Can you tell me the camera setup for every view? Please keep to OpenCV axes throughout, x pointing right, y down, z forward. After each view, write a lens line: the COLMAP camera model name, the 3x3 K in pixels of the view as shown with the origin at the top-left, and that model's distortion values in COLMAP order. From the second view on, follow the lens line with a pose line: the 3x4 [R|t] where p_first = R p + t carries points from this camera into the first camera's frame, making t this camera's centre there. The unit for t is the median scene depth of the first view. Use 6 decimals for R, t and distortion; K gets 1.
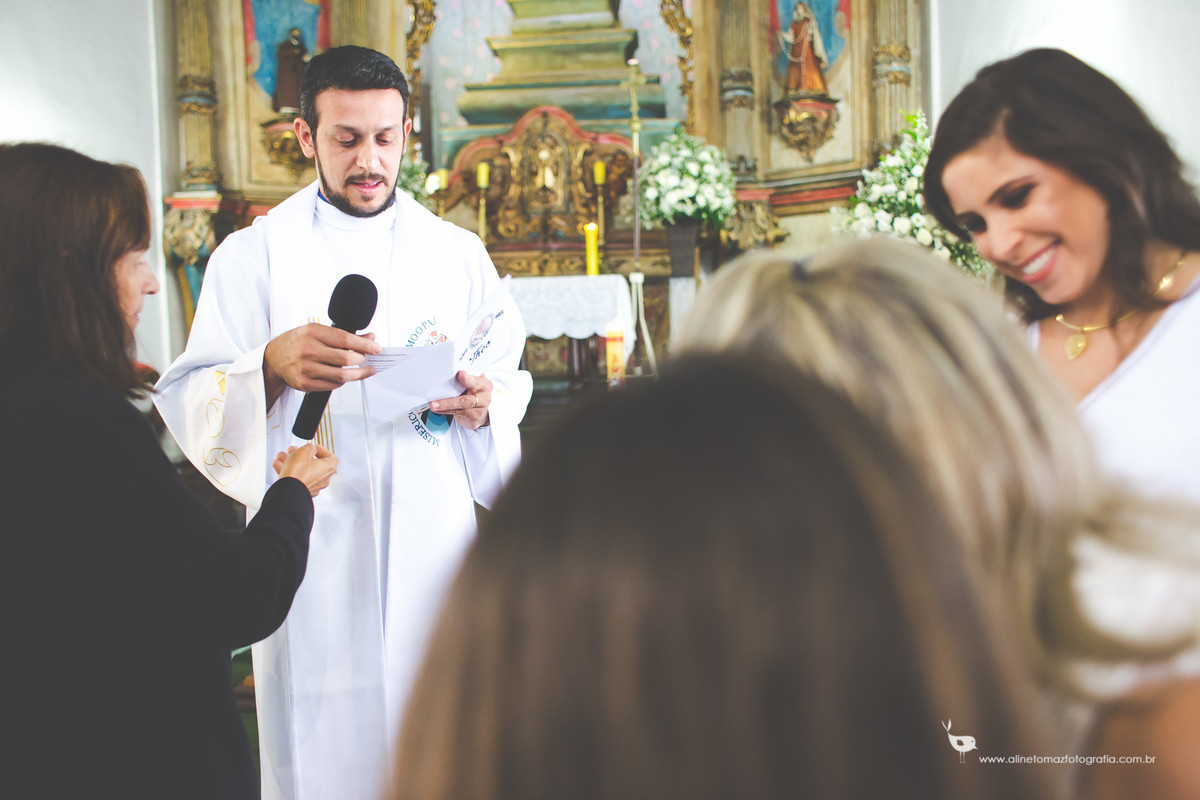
lens RADIAL K [[959.6, 0, 600.0], [0, 959.6, 400.0], [0, 0, 1]] dist [-0.106692, 0.144553]
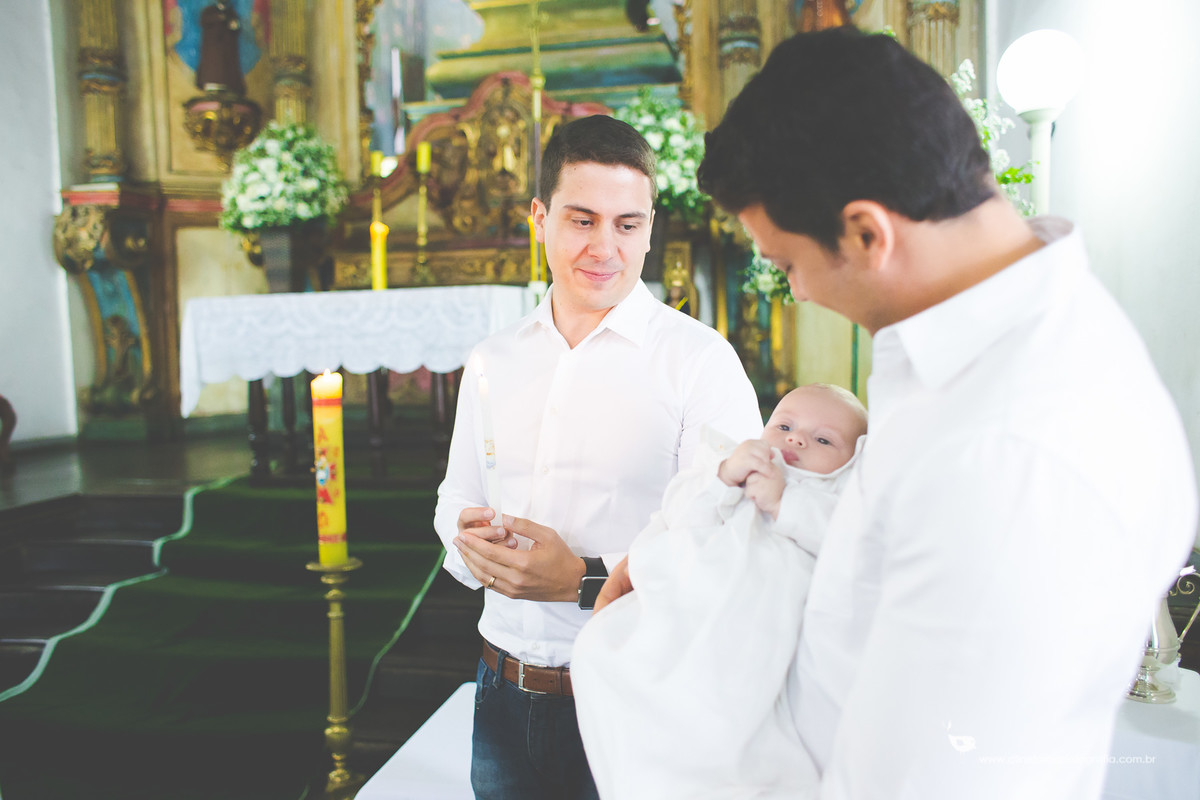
lens RADIAL K [[959.6, 0, 600.0], [0, 959.6, 400.0], [0, 0, 1]] dist [-0.106692, 0.144553]
pose [[0.990795, 0.011177, -0.134912, 0.136775], [-0.009840, 0.999896, 0.010570, -0.035968], [0.135016, -0.009145, 0.990801, 0.200367]]
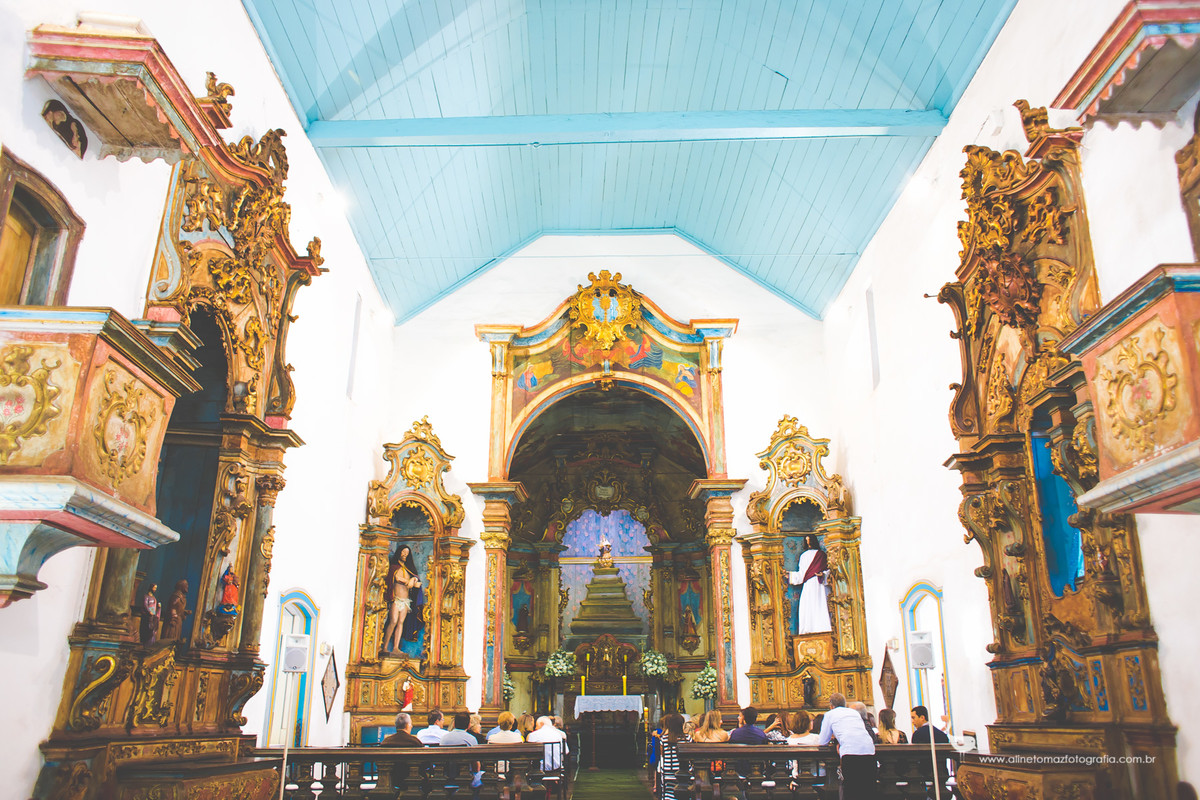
lens RADIAL K [[959.6, 0, 600.0], [0, 959.6, 400.0], [0, 0, 1]] dist [-0.106692, 0.144553]
pose [[0.996524, 0.046407, 0.069189, -0.330834], [-0.016957, 0.926091, -0.376920, 0.157571], [-0.081567, 0.374436, 0.923658, -2.160710]]
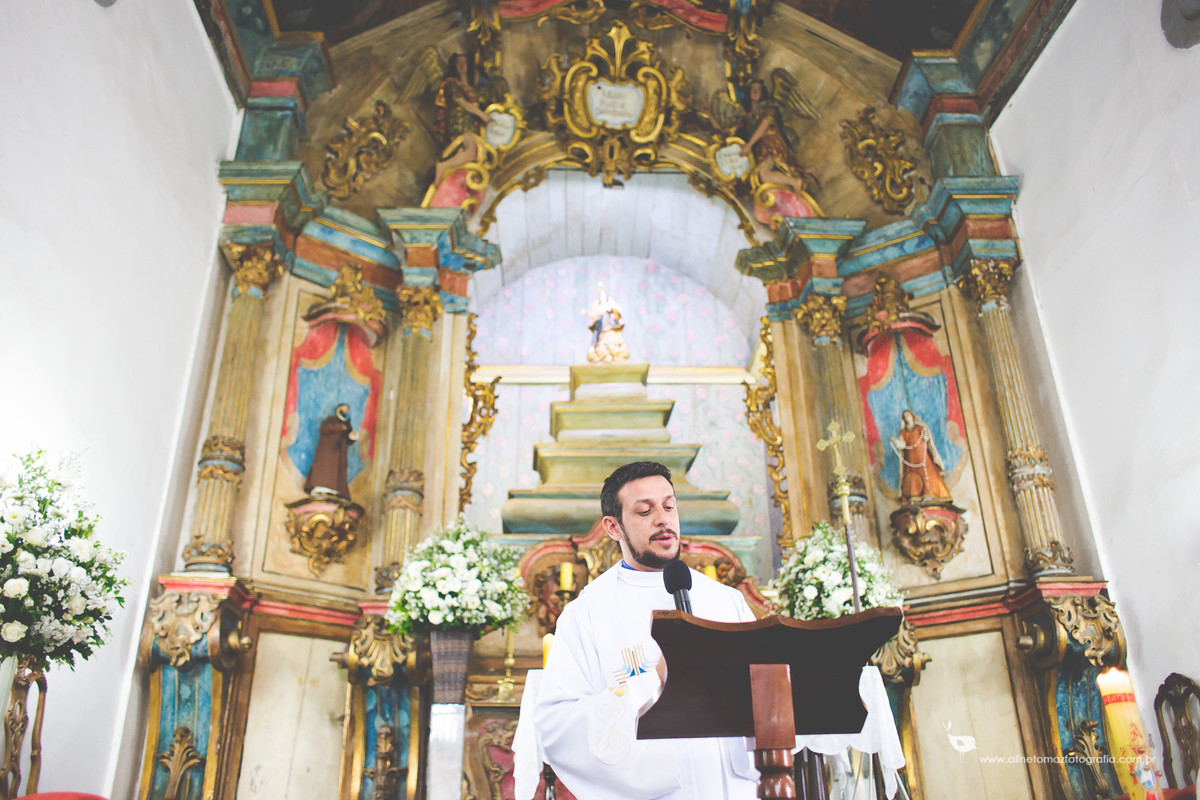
lens RADIAL K [[959.6, 0, 600.0], [0, 959.6, 400.0], [0, 0, 1]] dist [-0.106692, 0.144553]
pose [[0.989778, 0.068937, 0.124851, -0.201789], [0.001327, 0.870927, -0.491410, 0.033249], [-0.142613, 0.486553, 0.861933, 0.211663]]
